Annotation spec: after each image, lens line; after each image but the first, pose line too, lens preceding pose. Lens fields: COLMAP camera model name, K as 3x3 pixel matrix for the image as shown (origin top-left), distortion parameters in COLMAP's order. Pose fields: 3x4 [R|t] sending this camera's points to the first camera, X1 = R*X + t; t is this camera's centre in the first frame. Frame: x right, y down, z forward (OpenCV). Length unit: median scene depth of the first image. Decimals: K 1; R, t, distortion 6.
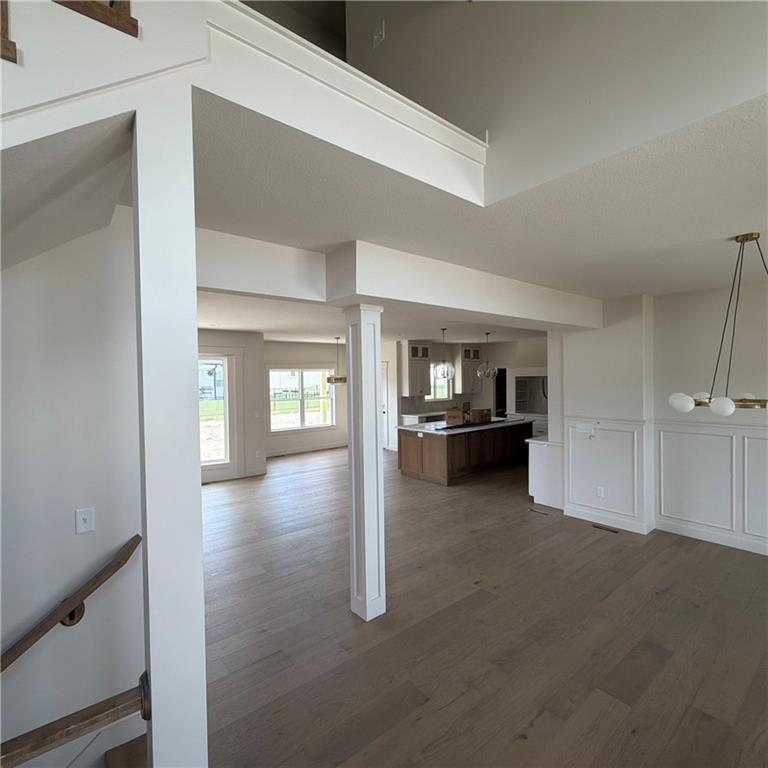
lens RADIAL K [[408.0, 0, 382.0], [0, 408.0, 384.7], [0, 0, 1]] dist [0.000945, -0.000183]
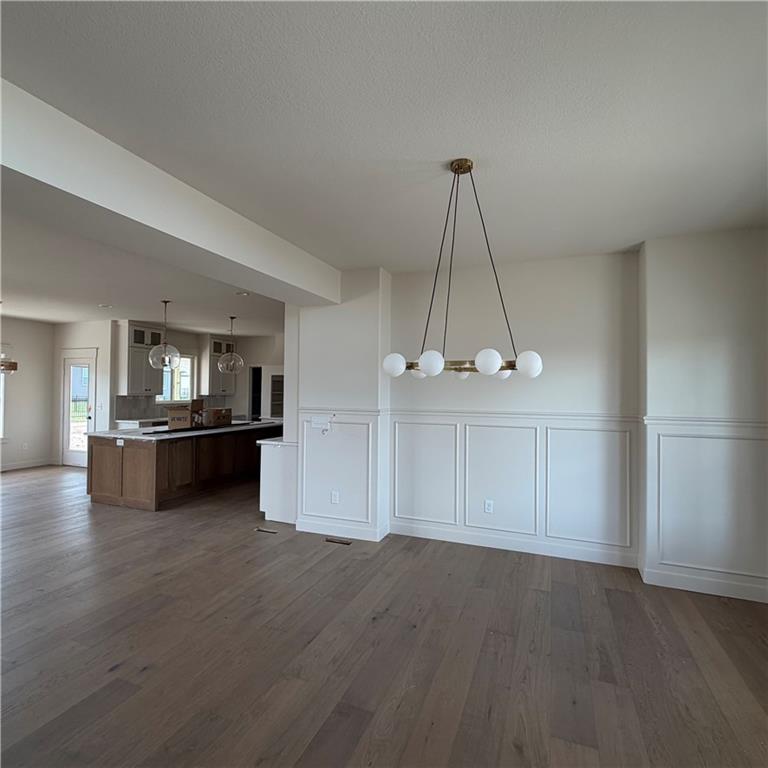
lens RADIAL K [[426.3, 0, 384.0], [0, 426.3, 384.0], [0, 0, 1]] dist [-0.001603, -0.000489]
pose [[0.872386, 0.033295, 0.487682, 0.118623], [-0.015933, 0.999084, -0.039708, 0.039464], [-0.488557, 0.026870, 0.872118, 0.113690]]
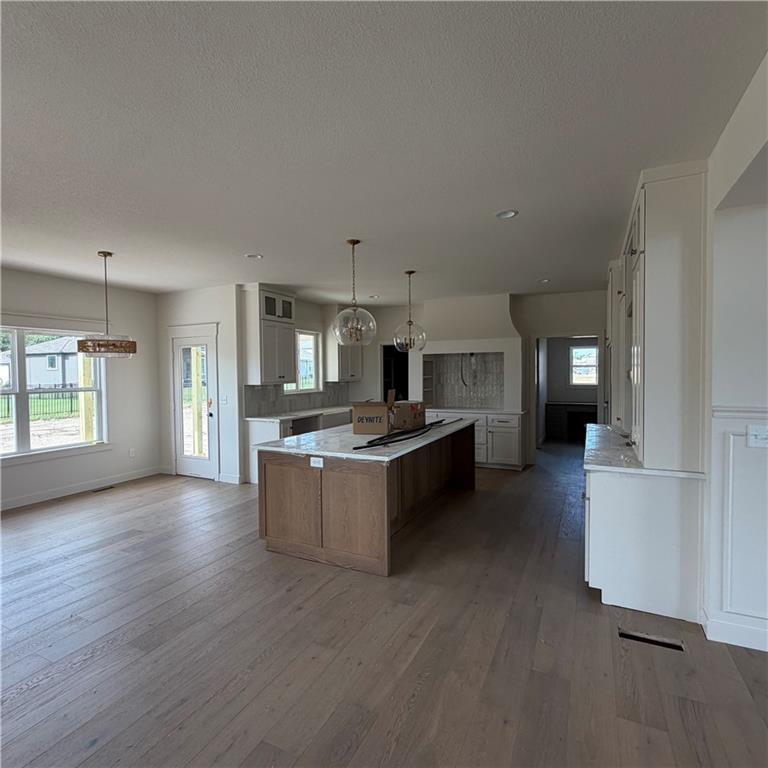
lens RADIAL K [[426.3, 0, 384.0], [0, 426.3, 384.0], [0, 0, 1]] dist [-0.001603, -0.000489]
pose [[0.907362, -0.004665, 0.420324, -0.032522], [0.002981, 0.999985, 0.004665, 0.032022], [-0.420340, -0.002980, 0.907362, 0.499642]]
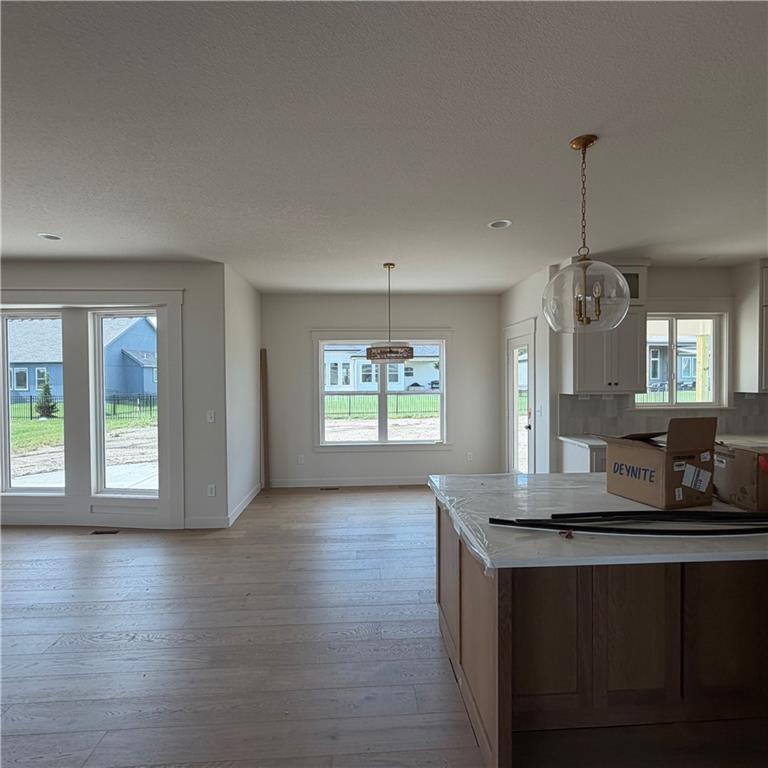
lens RADIAL K [[426.3, 0, 384.0], [0, 426.3, 384.0], [0, 0, 1]] dist [-0.001603, -0.000489]
pose [[0.809353, 0.018500, -0.587031, 0.204891], [-0.016645, 0.999825, 0.008561, 0.022557], [0.587086, 0.002842, 0.809519, 0.671794]]
